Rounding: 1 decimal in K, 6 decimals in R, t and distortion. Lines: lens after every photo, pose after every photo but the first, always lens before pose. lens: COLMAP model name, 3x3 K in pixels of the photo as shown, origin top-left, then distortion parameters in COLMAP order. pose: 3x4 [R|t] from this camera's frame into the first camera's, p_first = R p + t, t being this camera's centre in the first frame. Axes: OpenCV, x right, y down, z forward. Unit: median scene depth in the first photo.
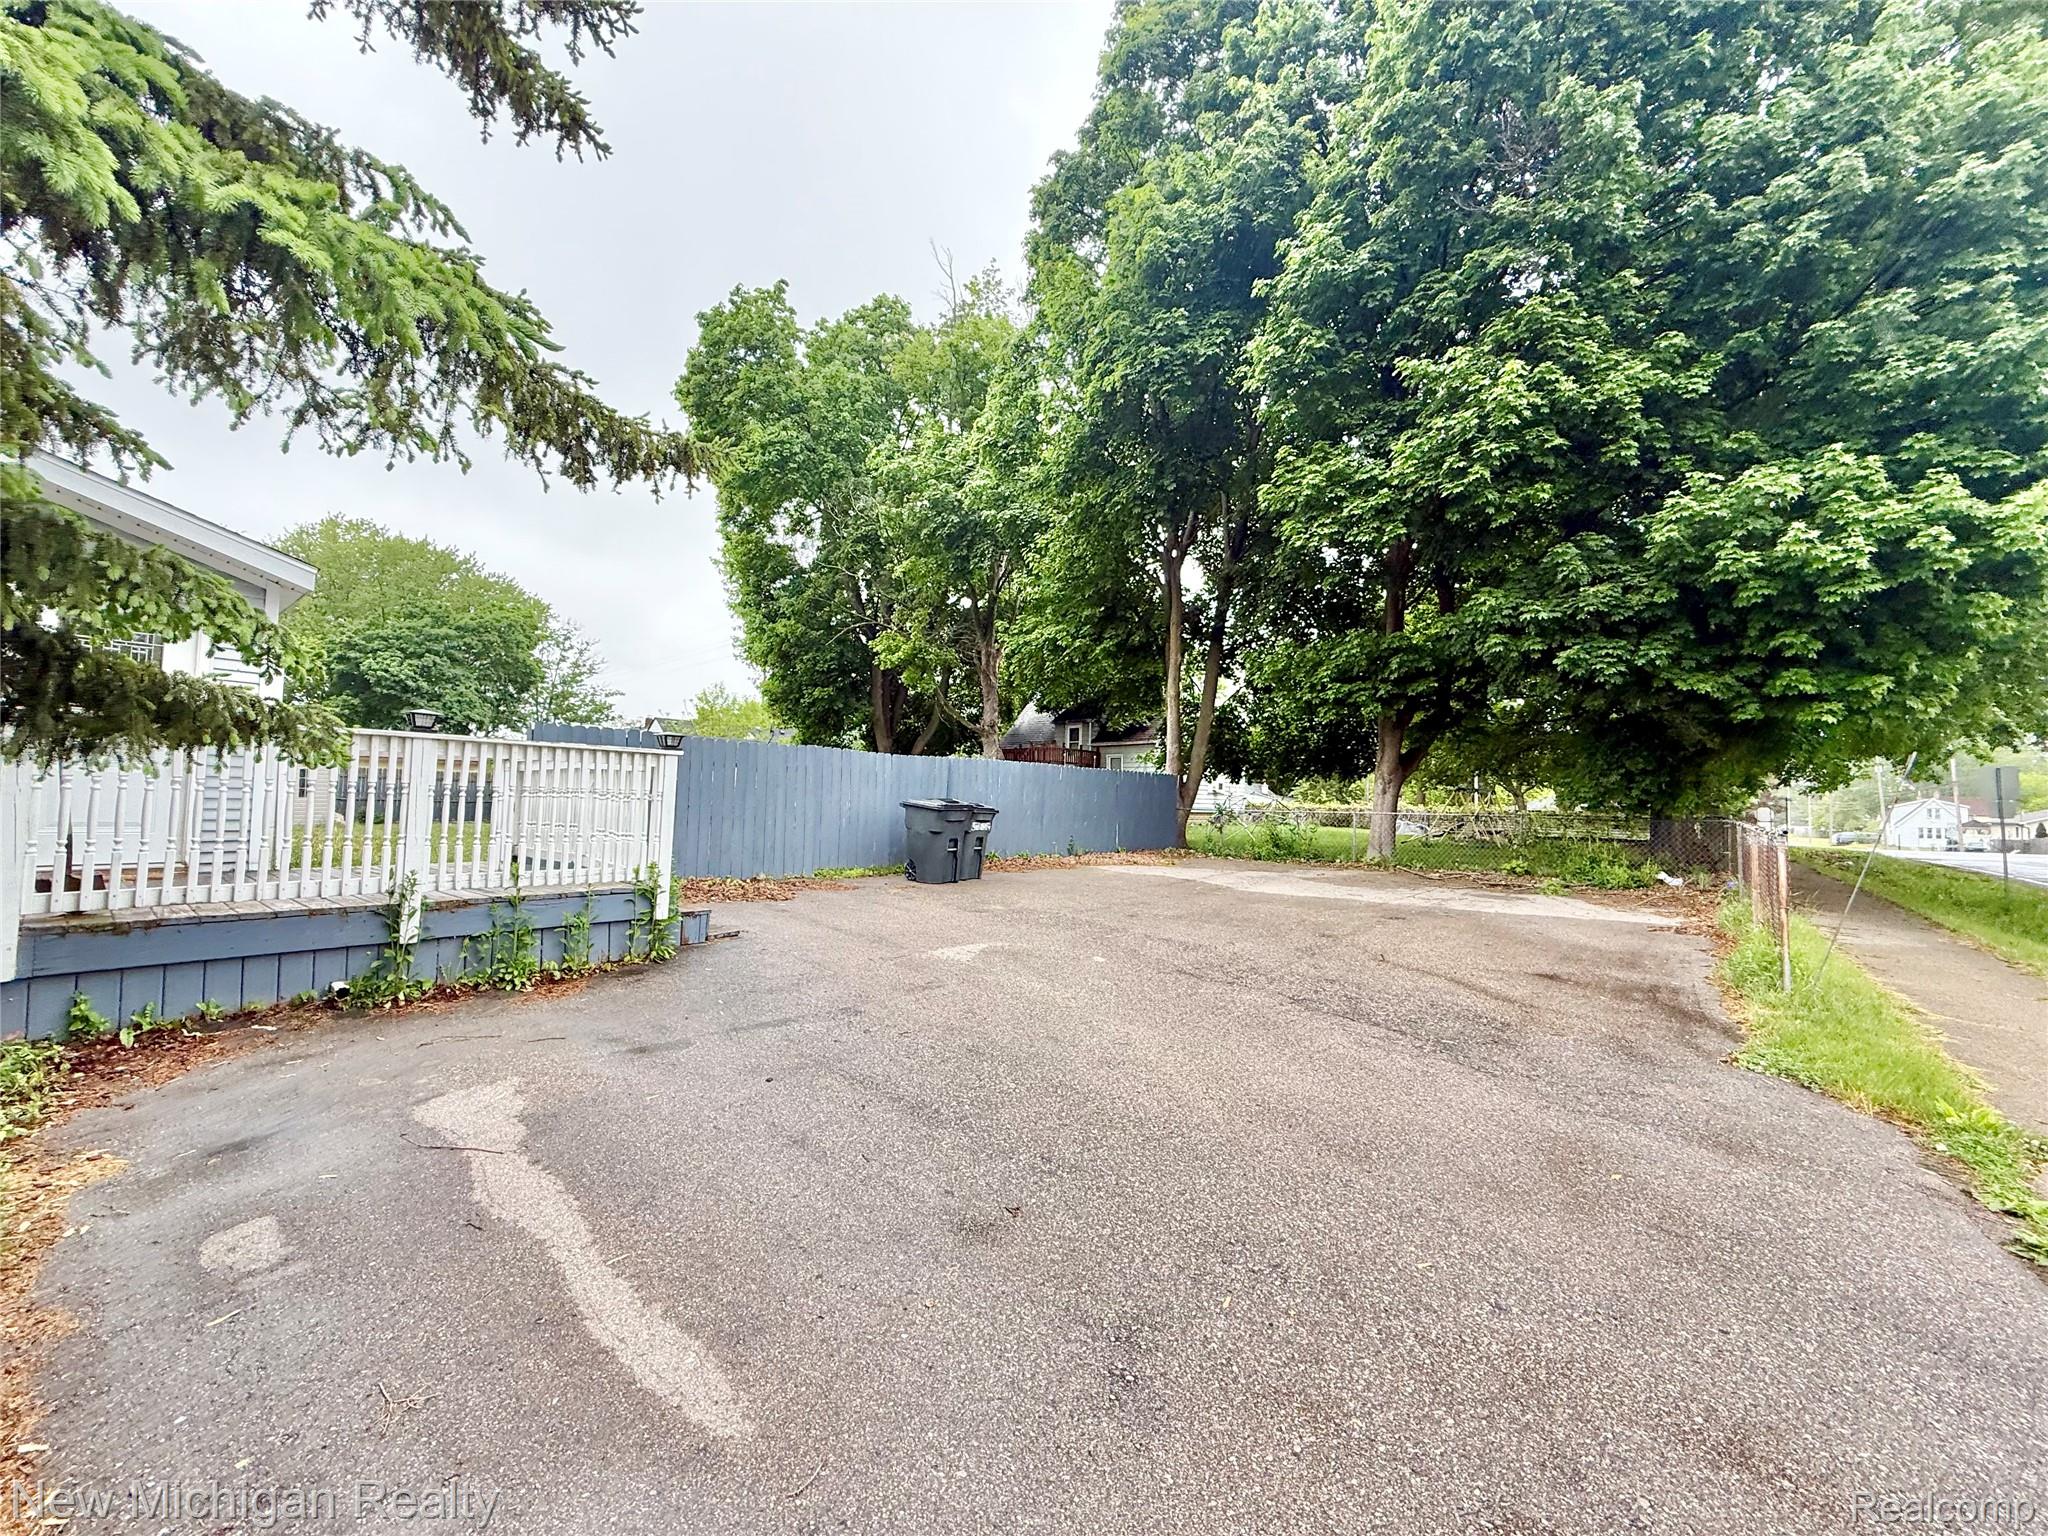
lens RADIAL K [[820.7, 0, 1030.4], [0, 820.7, 769.2], [0, 0, 1]] dist [-0.001074, -0.000078]
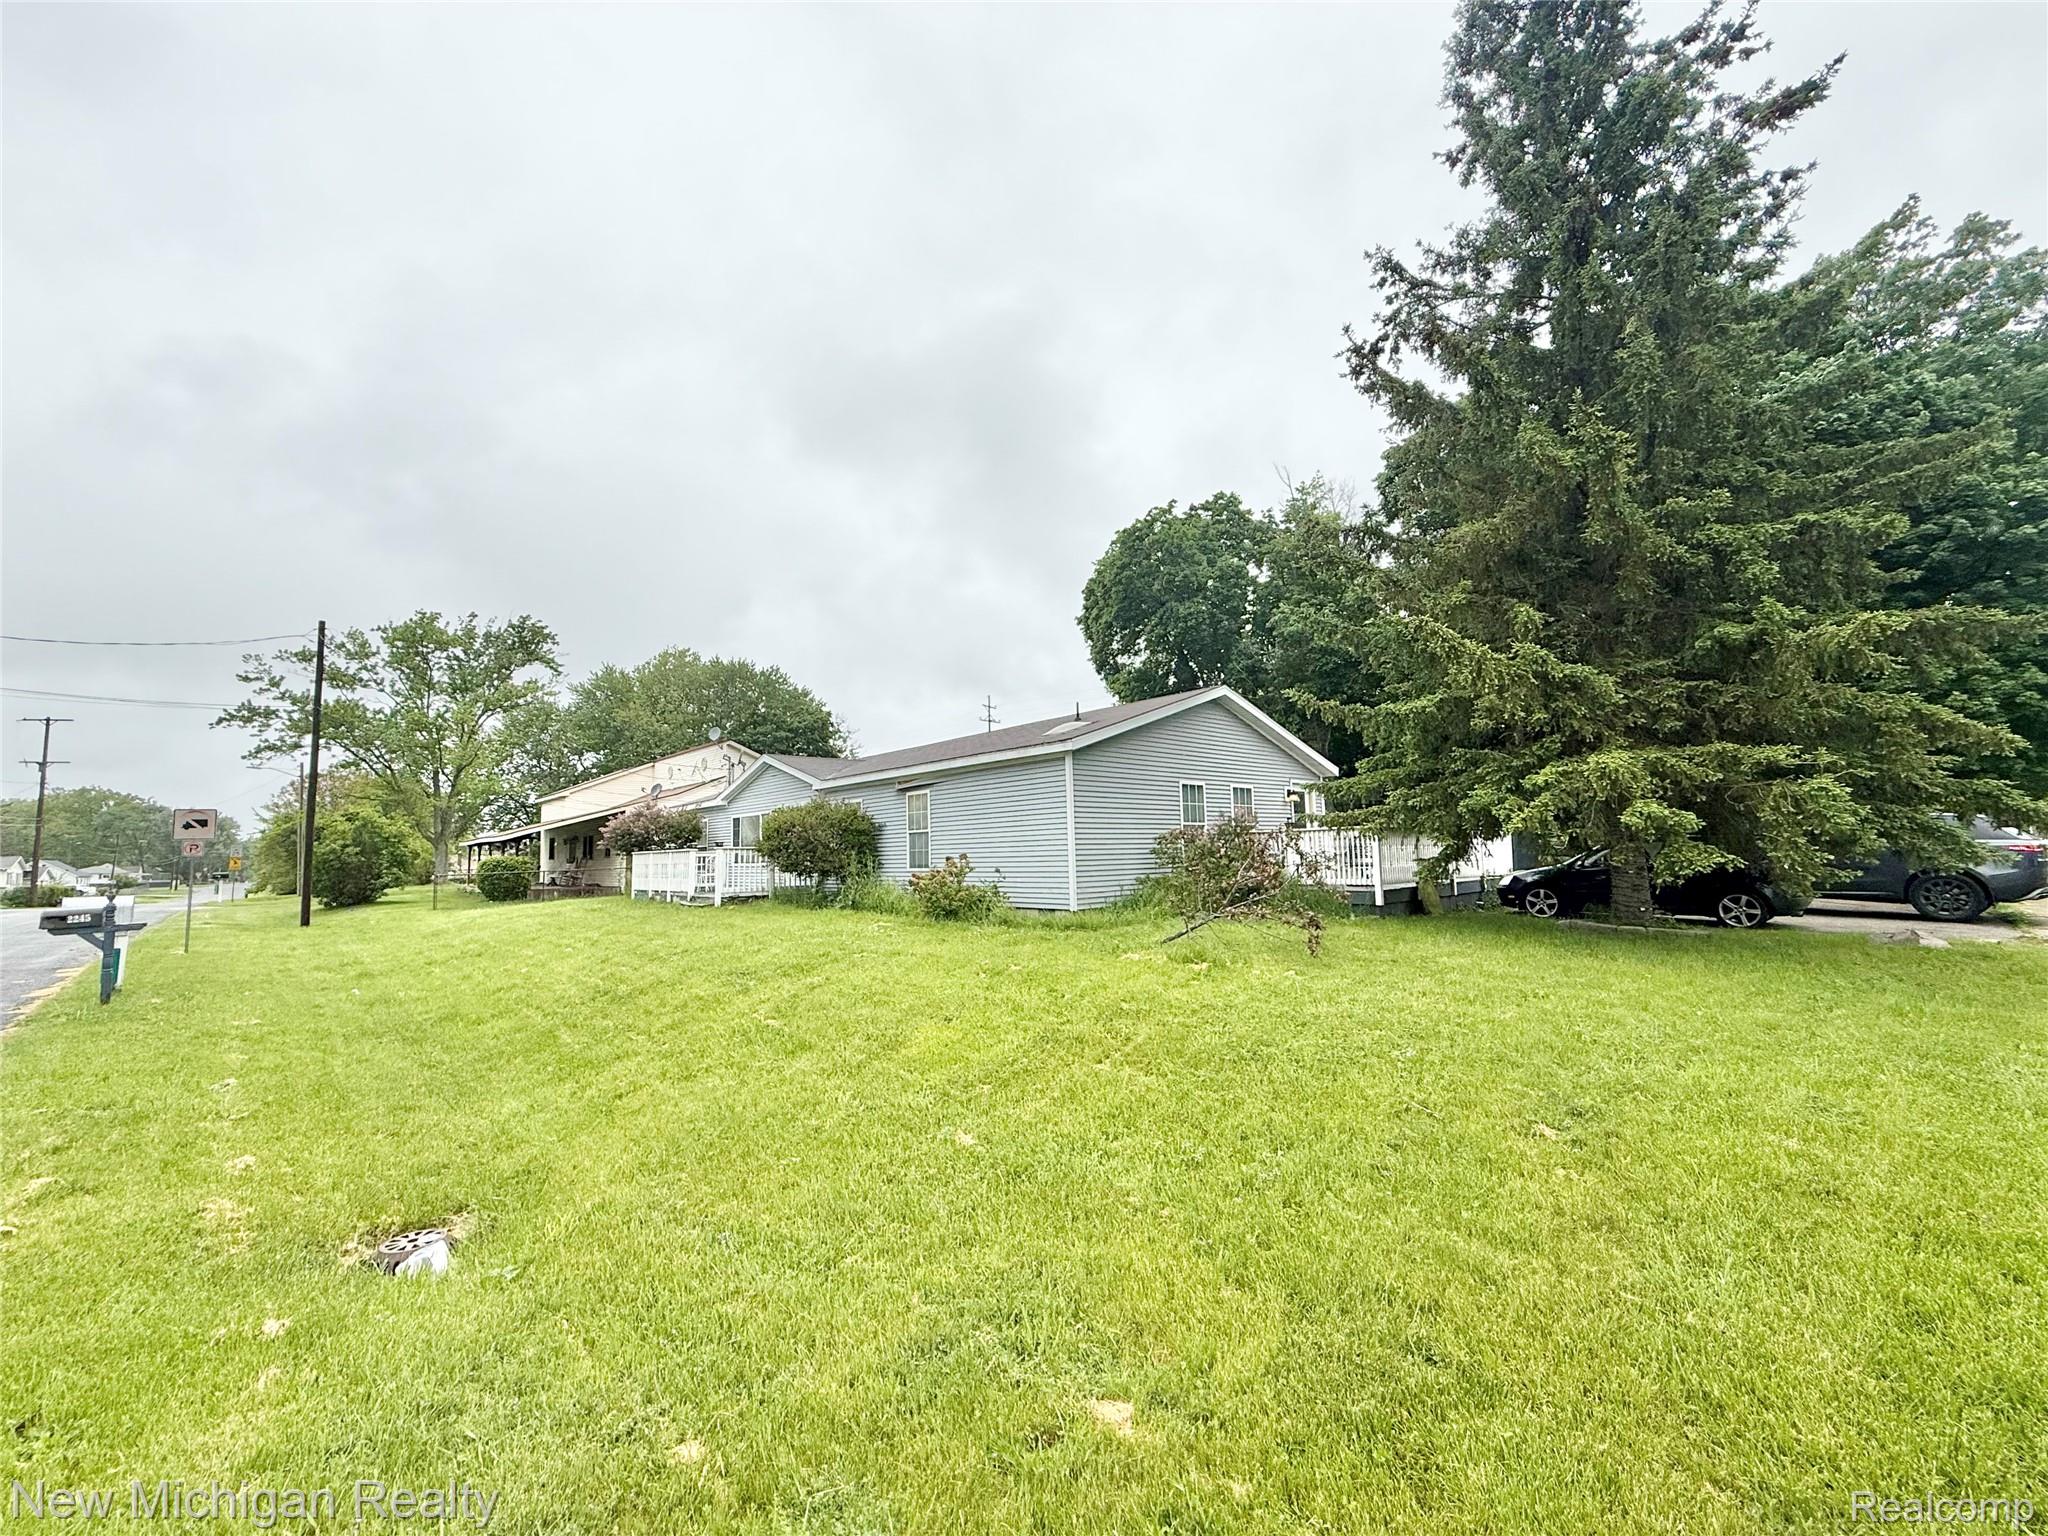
lens RADIAL K [[820.7, 0, 1030.4], [0, 820.7, 769.2], [0, 0, 1]] dist [-0.001074, -0.000078]
pose [[0.987718, -0.054967, -0.146257, -0.551320], [0.045530, 0.996706, -0.067111, -0.038845], [0.149465, 0.059628, 0.986968, -0.706528]]
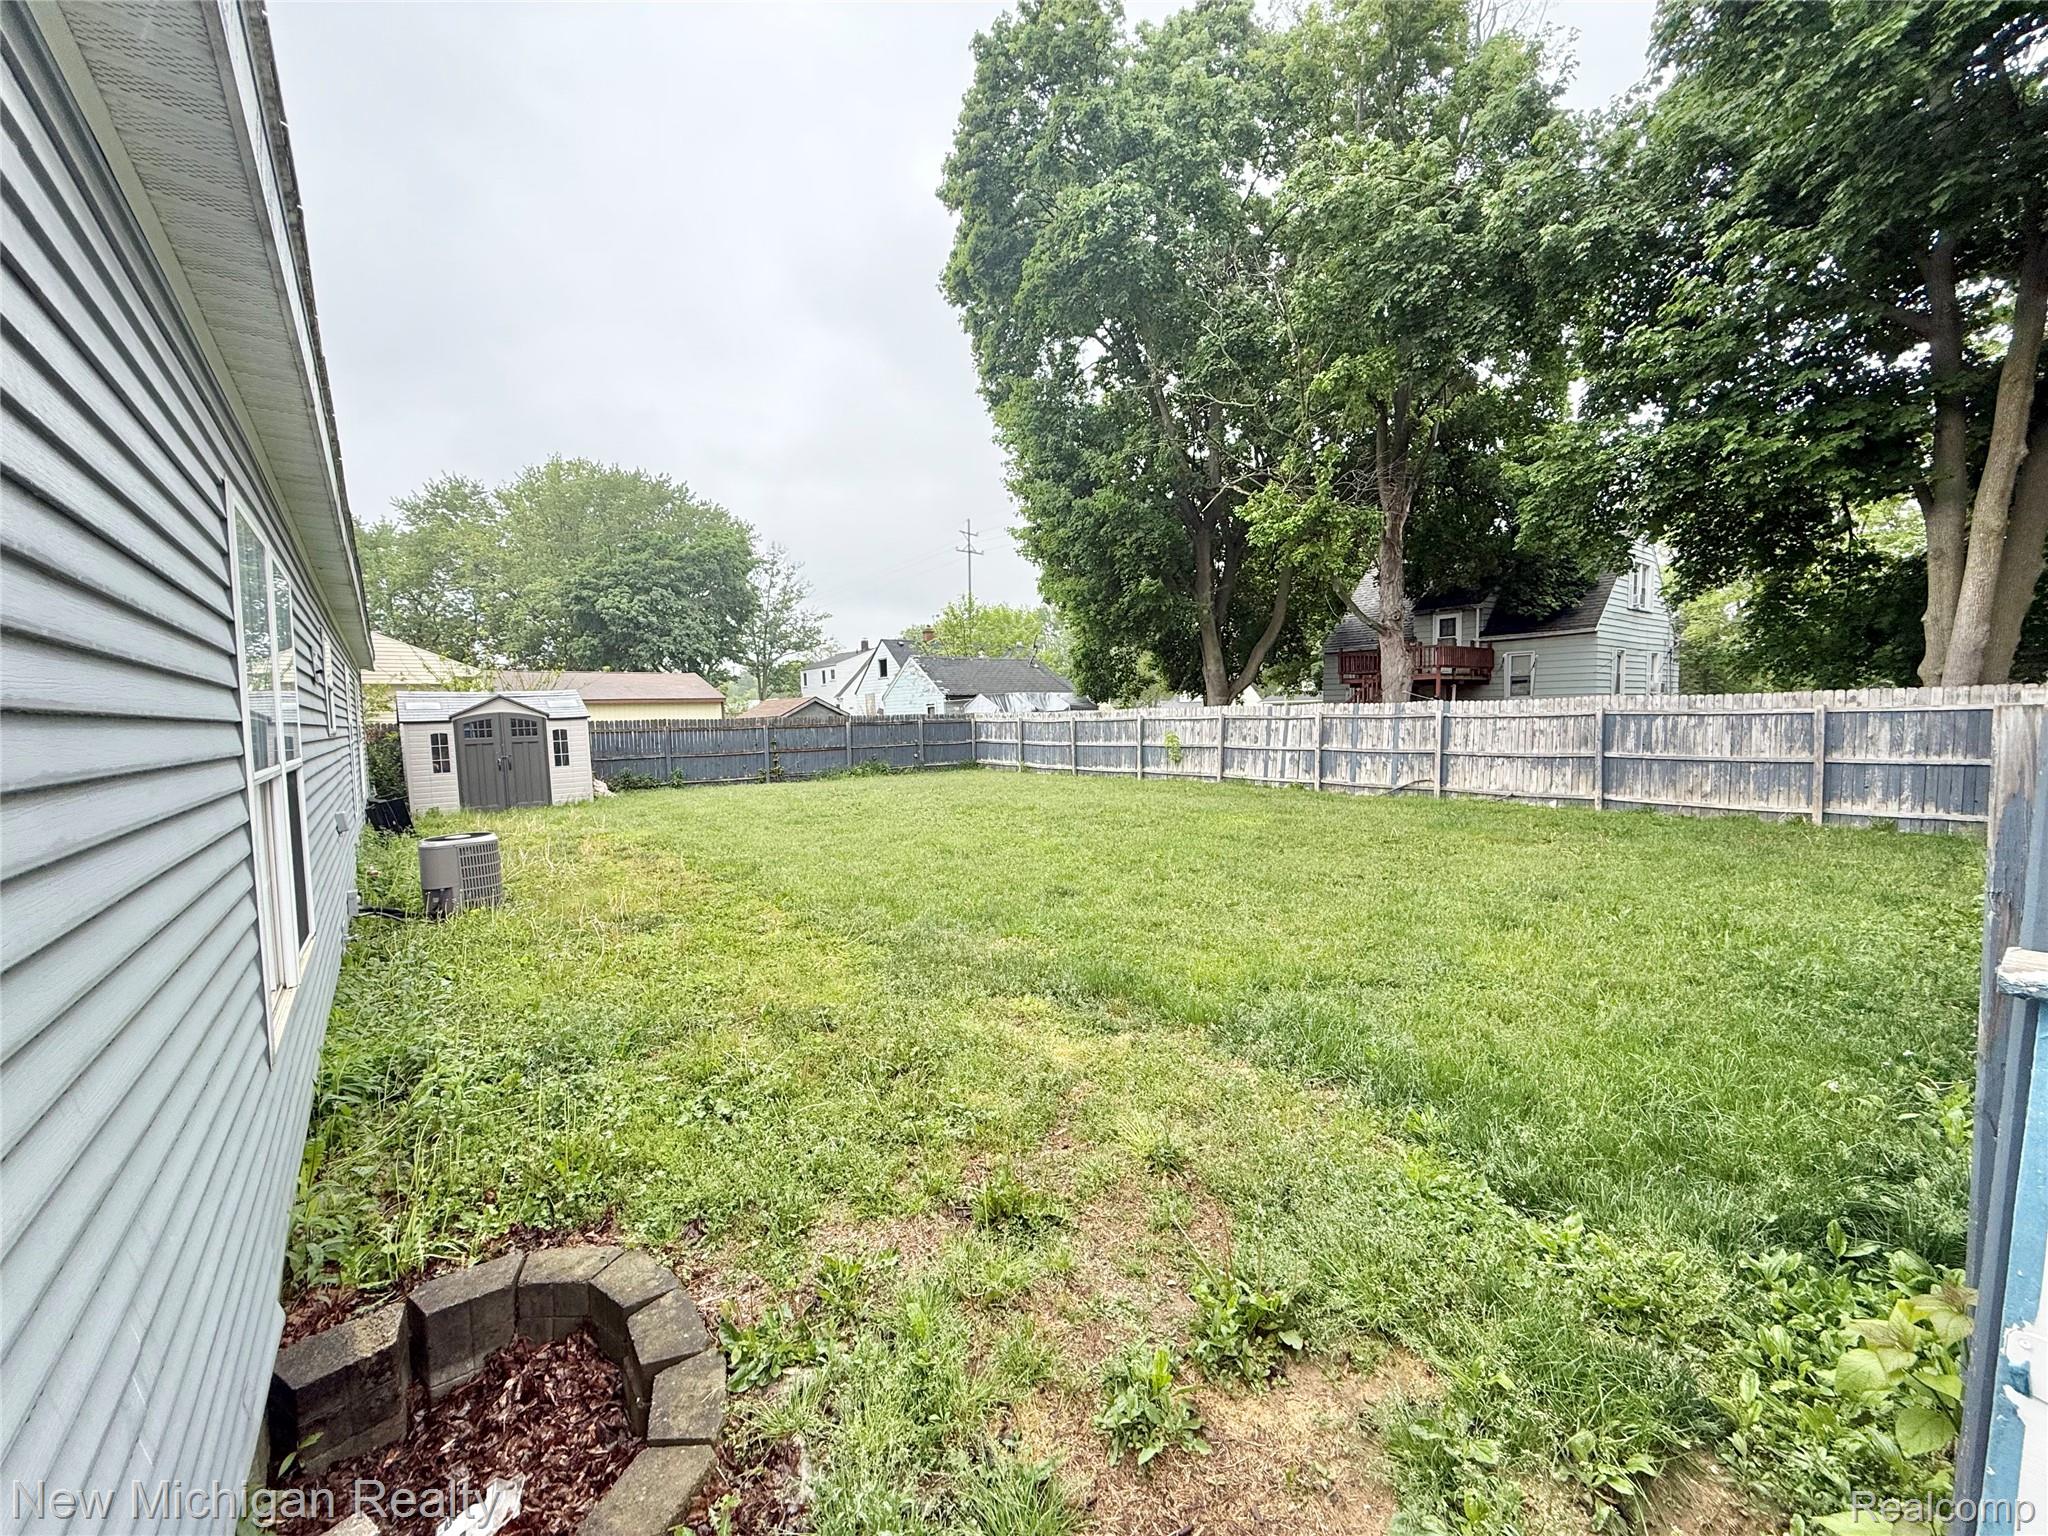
lens RADIAL K [[820.7, 0, 1030.4], [0, 820.7, 769.2], [0, 0, 1]] dist [-0.001074, -0.000078]
pose [[0.977792, -0.028321, -0.207653, -0.341474], [0.051757, 0.992769, 0.108311, -0.030438], [0.203084, -0.116653, 0.972188, 0.398158]]
